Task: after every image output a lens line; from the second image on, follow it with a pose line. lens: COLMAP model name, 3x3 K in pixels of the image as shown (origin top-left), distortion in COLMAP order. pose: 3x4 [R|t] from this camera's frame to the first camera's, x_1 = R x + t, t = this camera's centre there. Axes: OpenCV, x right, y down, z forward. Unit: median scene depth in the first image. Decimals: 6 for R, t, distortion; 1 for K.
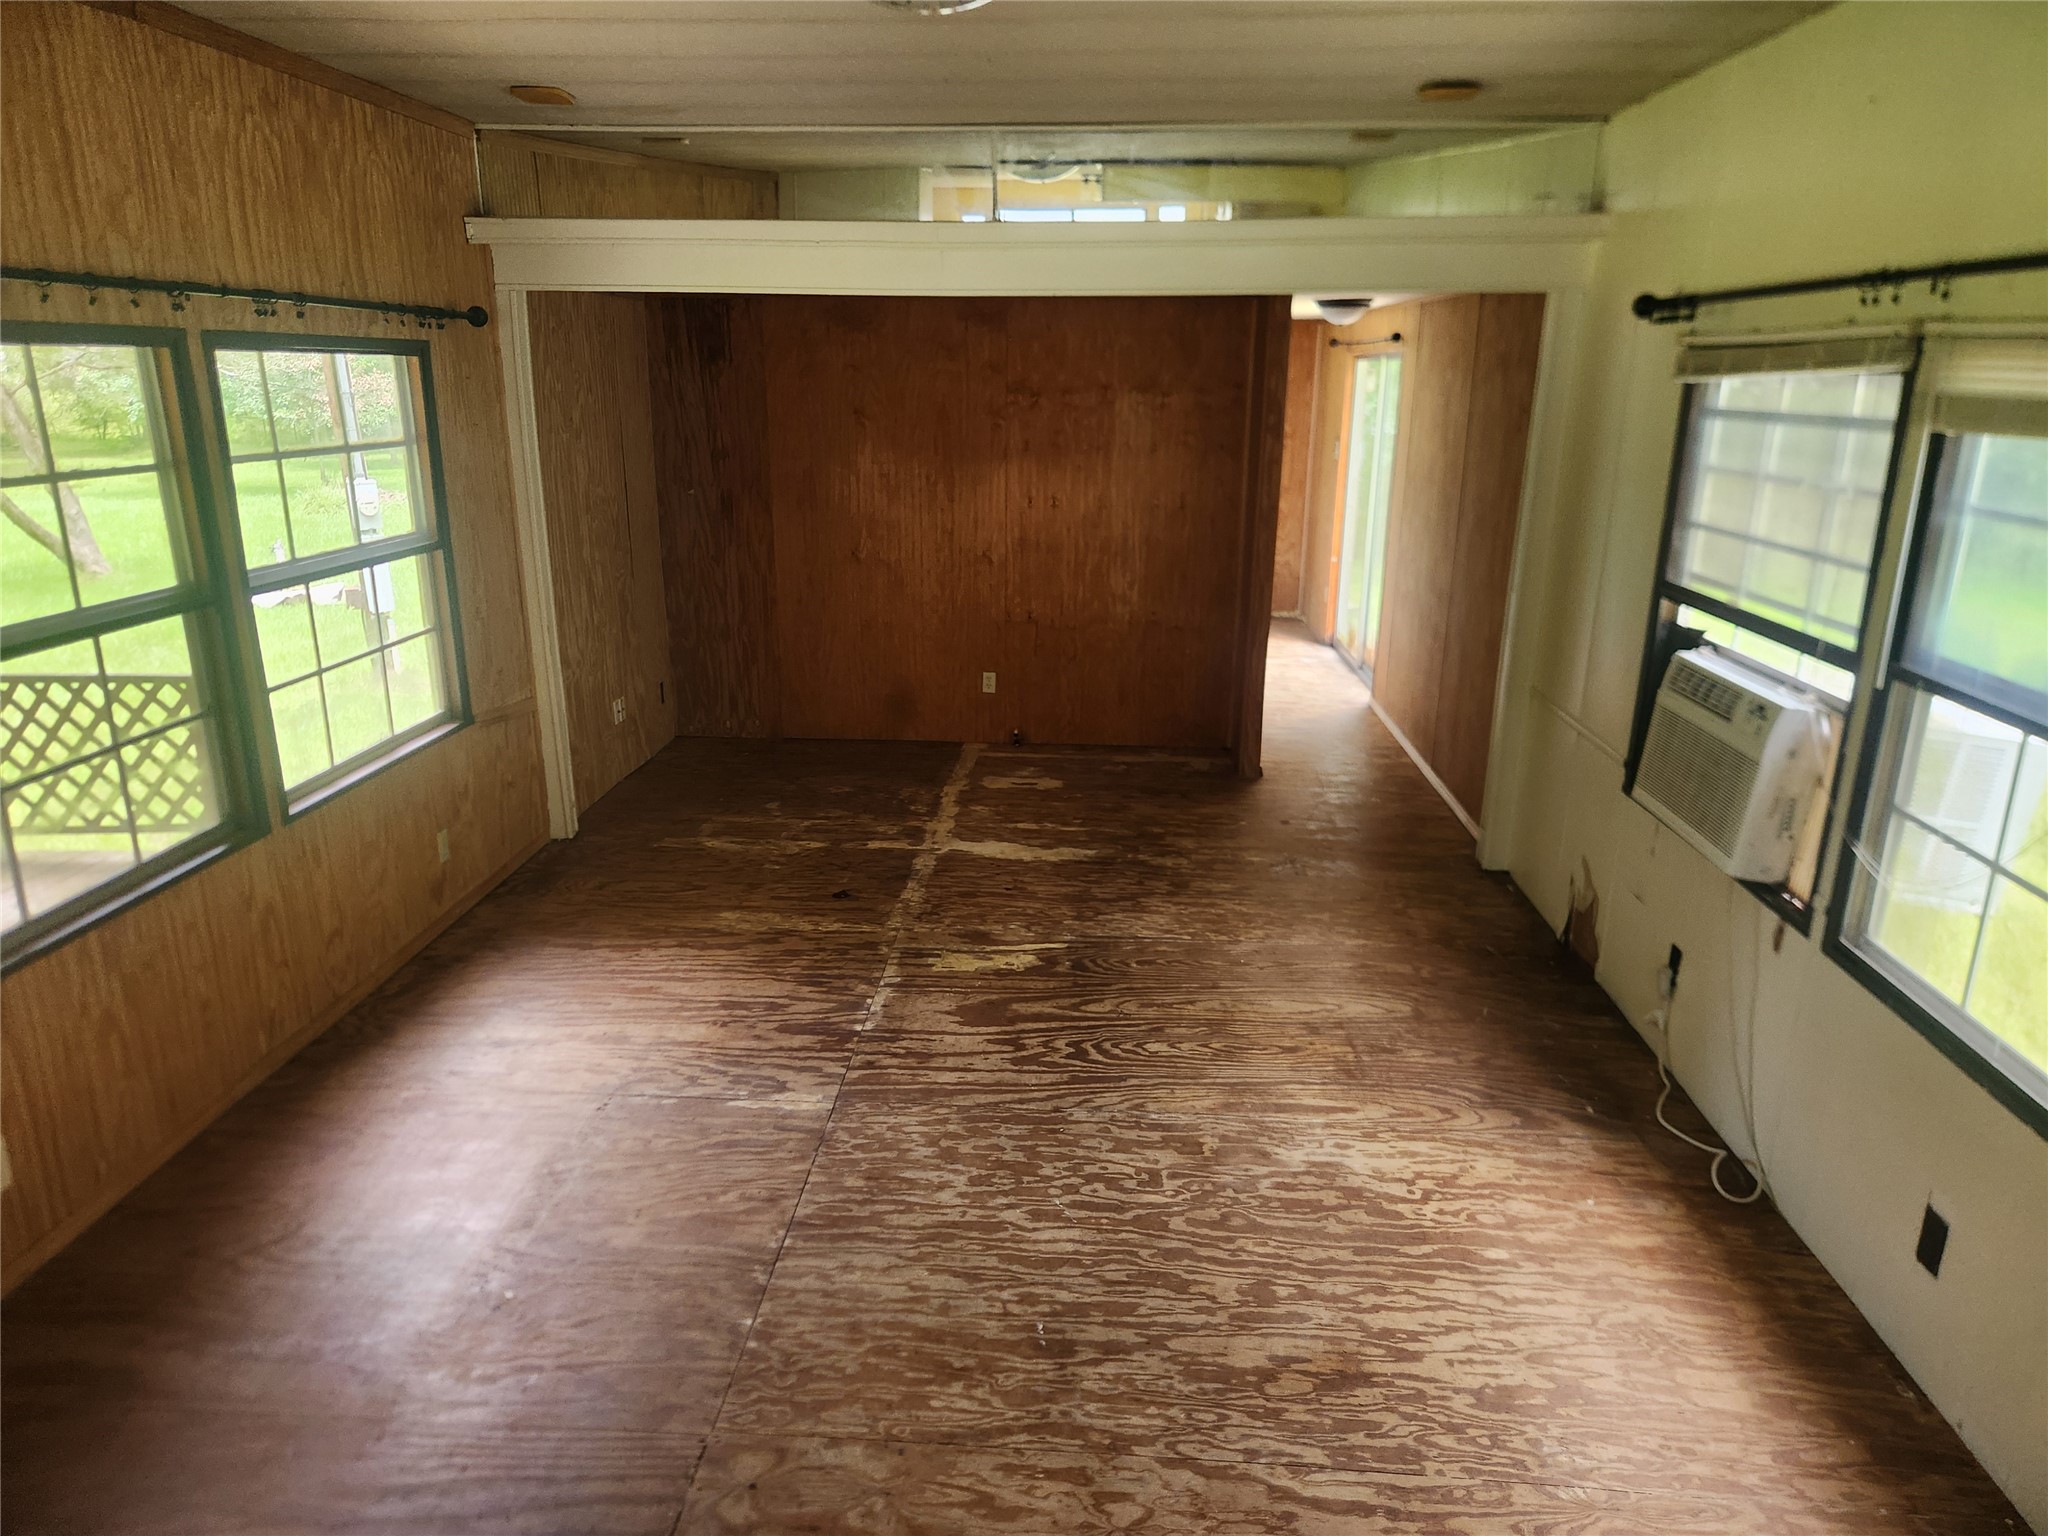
lens RADIAL K [[1370.2, 0, 1003.8], [0, 1370.2, 776.3], [0, 0, 1]] dist [0.068164, -0.046260]
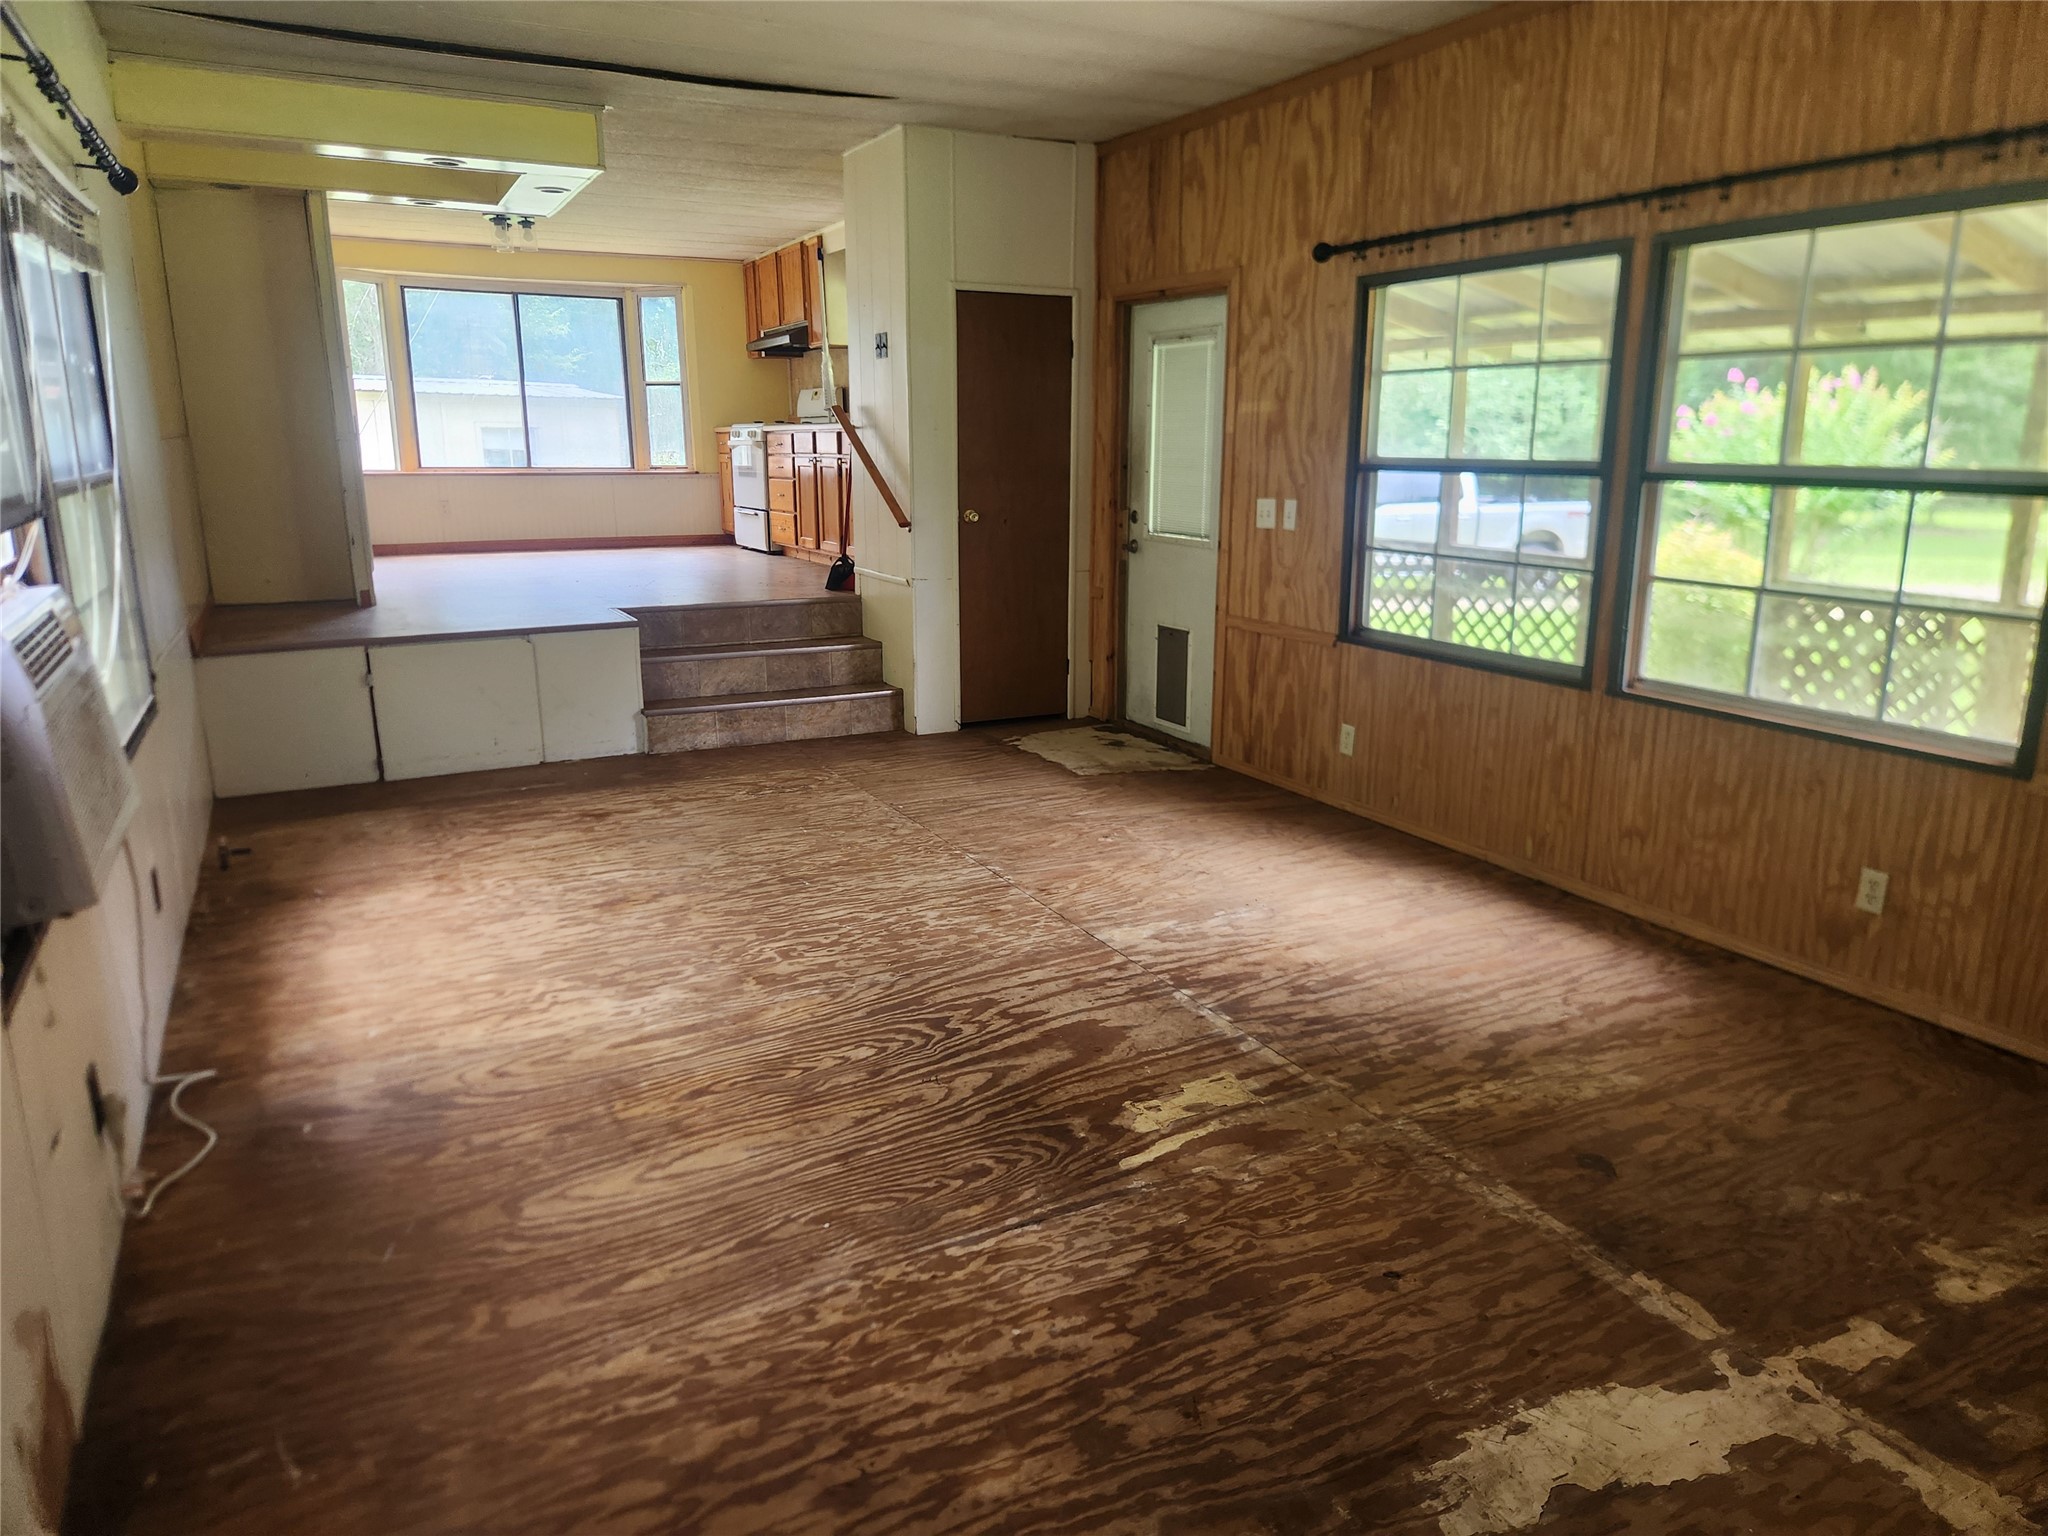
lens RADIAL K [[1370.2, 0, 1013.7], [0, 1370.2, 766.8], [0, 0, 1]] dist [0.068164, -0.046260]
pose [[-0.857842, 0.111874, -0.501589, 0.379610], [-0.154870, 0.874369, 0.459885, -0.301876], [0.490023, 0.472190, -0.732744, 1.406593]]
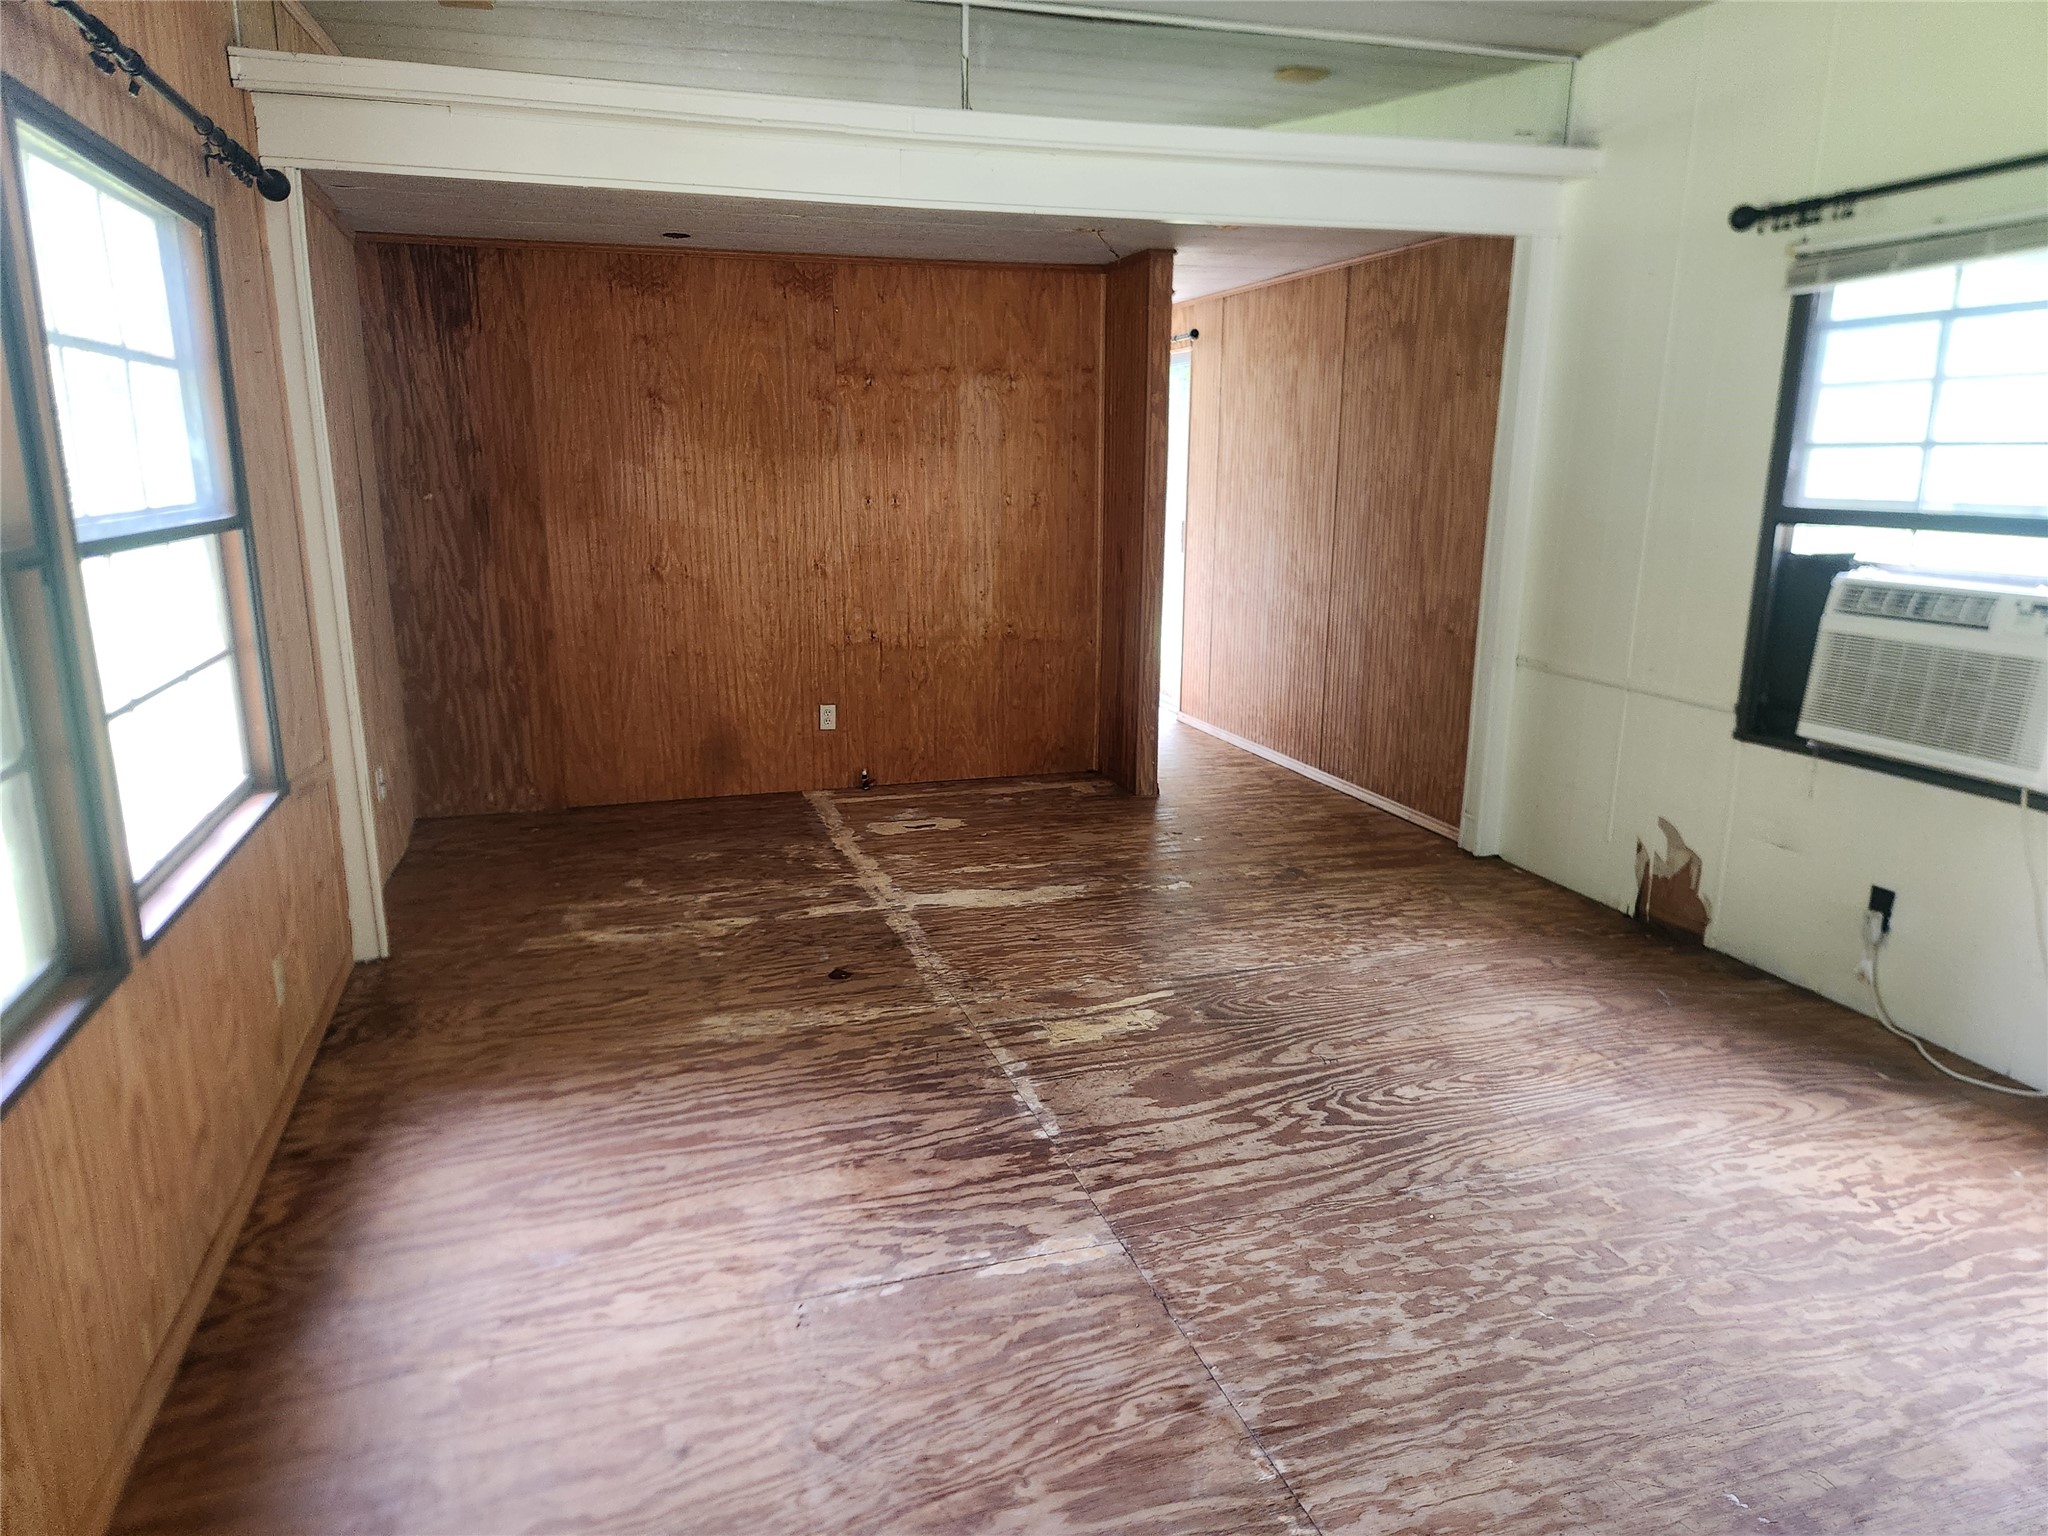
lens RADIAL K [[1370.2, 0, 1013.3], [0, 1370.2, 770.2], [0, 0, 1]] dist [0.068164, -0.046260]
pose [[0.932140, -0.086426, 0.351633, -0.332681], [0.108084, 0.993237, -0.042396, 0.019308], [-0.345591, 0.077525, 0.935177, 0.286541]]
